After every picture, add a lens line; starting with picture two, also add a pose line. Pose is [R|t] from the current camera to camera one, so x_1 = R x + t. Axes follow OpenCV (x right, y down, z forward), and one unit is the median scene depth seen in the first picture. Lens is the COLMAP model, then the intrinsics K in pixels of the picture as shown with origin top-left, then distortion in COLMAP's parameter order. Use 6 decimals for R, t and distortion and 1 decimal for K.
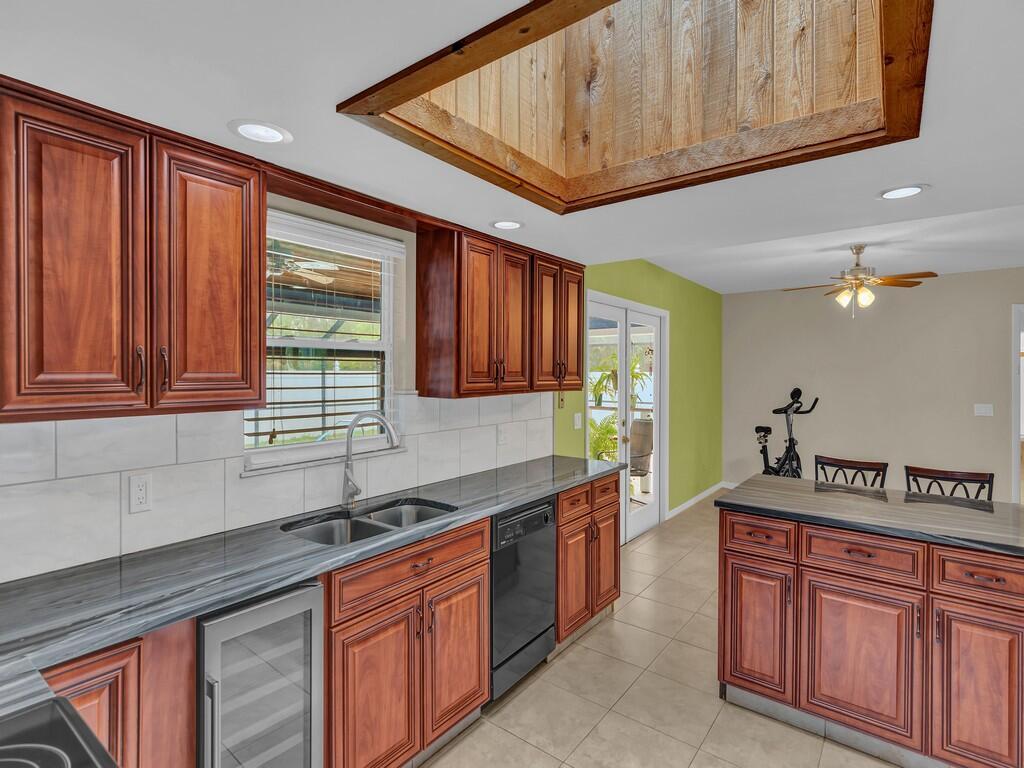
lens RADIAL K [[509.5, 0, 505.6], [0, 509.5, 384.6], [0, 0, 1]] dist [0.000093, -0.016269]
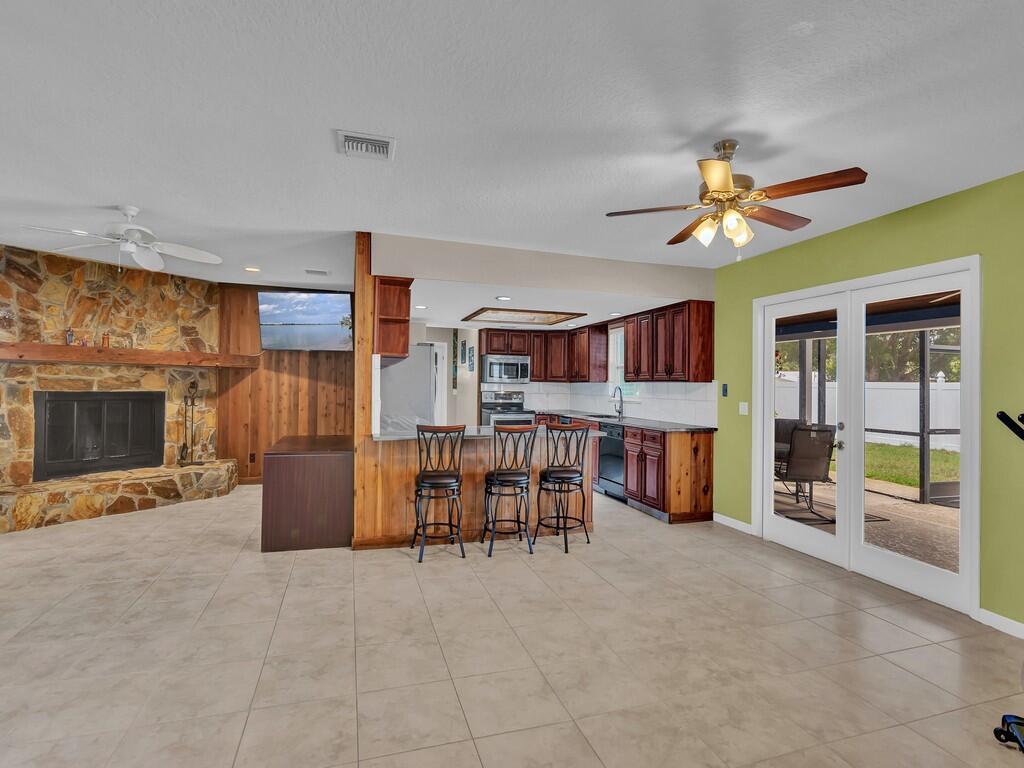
lens RADIAL K [[503.9, 0, 509.7], [0, 503.9, 372.9], [0, 0, 1]] dist [-0.002378, -0.000719]
pose [[-0.559634, -0.018493, -0.828533, 1.739864], [-0.018627, 0.999779, -0.009734, 0.008927], [0.828530, 0.009986, -0.559855, 1.435468]]
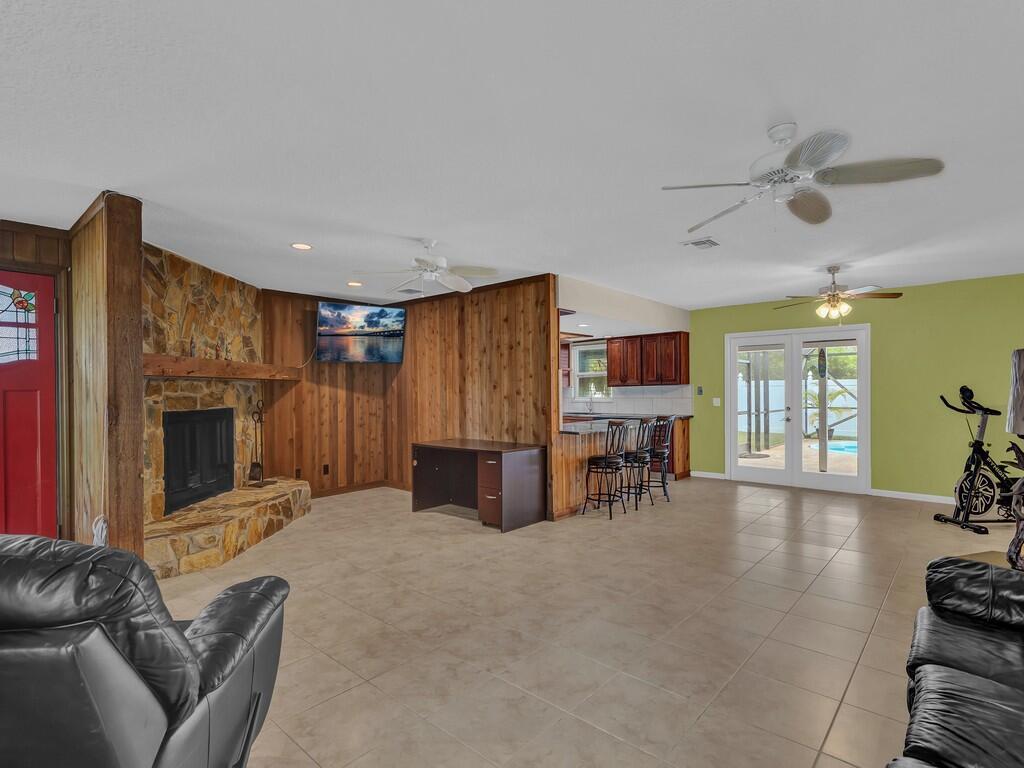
lens RADIAL K [[509.5, 0, 505.6], [0, 509.5, 384.6], [0, 0, 1]] dist [0.000093, -0.016269]
pose [[-0.069162, 0.000628, -0.997605, 2.540477], [-0.000037, 1.000000, 0.000632, 0.004008], [0.997605, 0.000080, -0.069162, 0.391784]]
